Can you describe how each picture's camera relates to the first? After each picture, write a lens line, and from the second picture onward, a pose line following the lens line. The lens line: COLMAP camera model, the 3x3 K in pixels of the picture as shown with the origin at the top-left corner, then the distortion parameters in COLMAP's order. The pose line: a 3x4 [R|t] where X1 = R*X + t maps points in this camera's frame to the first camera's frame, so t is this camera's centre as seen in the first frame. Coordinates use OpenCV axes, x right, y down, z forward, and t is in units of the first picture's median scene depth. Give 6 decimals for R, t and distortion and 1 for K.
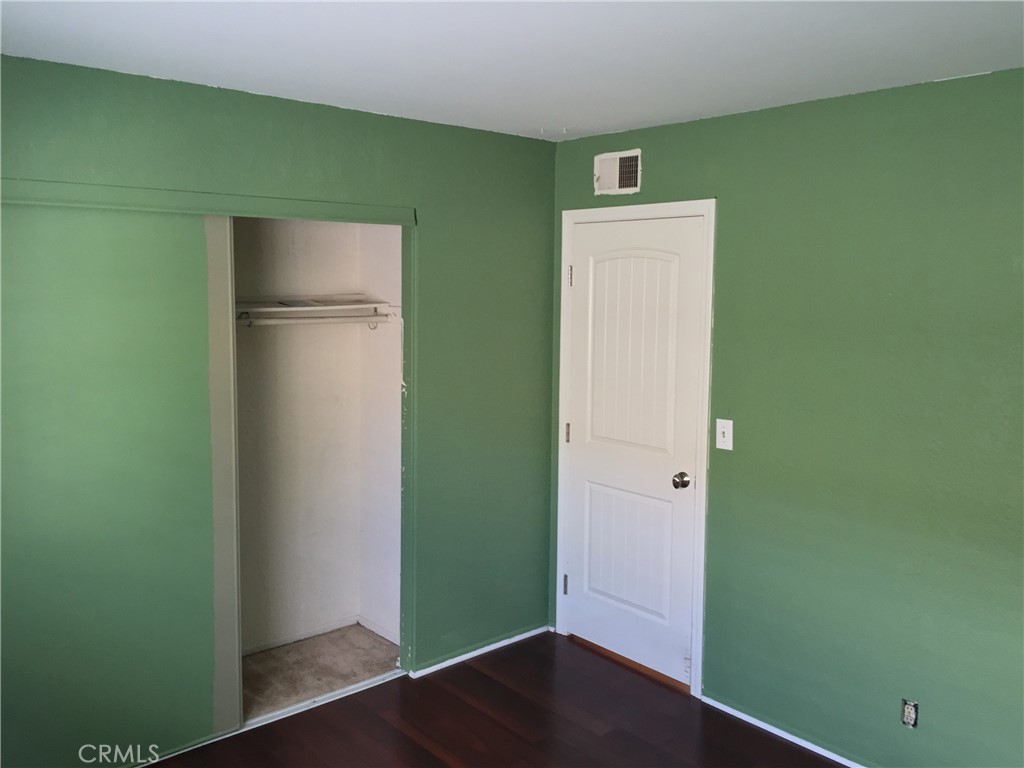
lens RADIAL K [[867.5, 0, 512.9], [0, 867.5, 381.7], [0, 0, 1]] dist [0.017188, -0.010937]
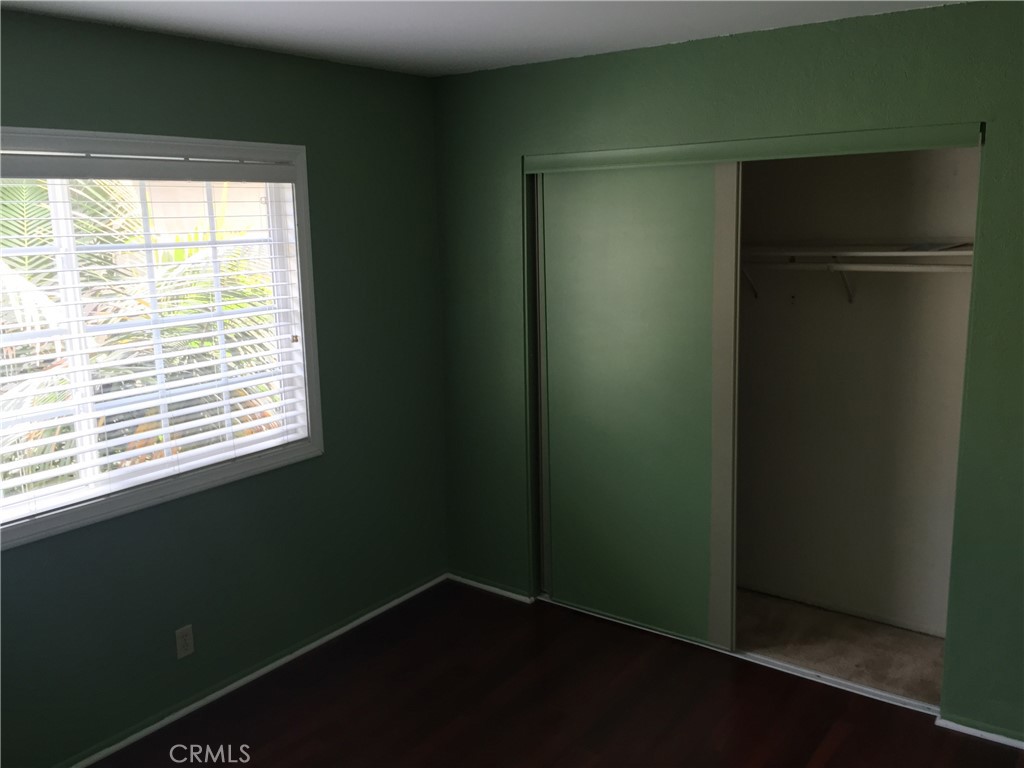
lens RADIAL K [[867.5, 0, 515.3], [0, 867.5, 385.6], [0, 0, 1]] dist [0.017188, -0.010937]
pose [[0.212623, 0.174214, -0.961478, 0.536665], [-0.089985, 0.983288, 0.158267, -0.058112], [0.972982, 0.052868, 0.224747, 0.442760]]
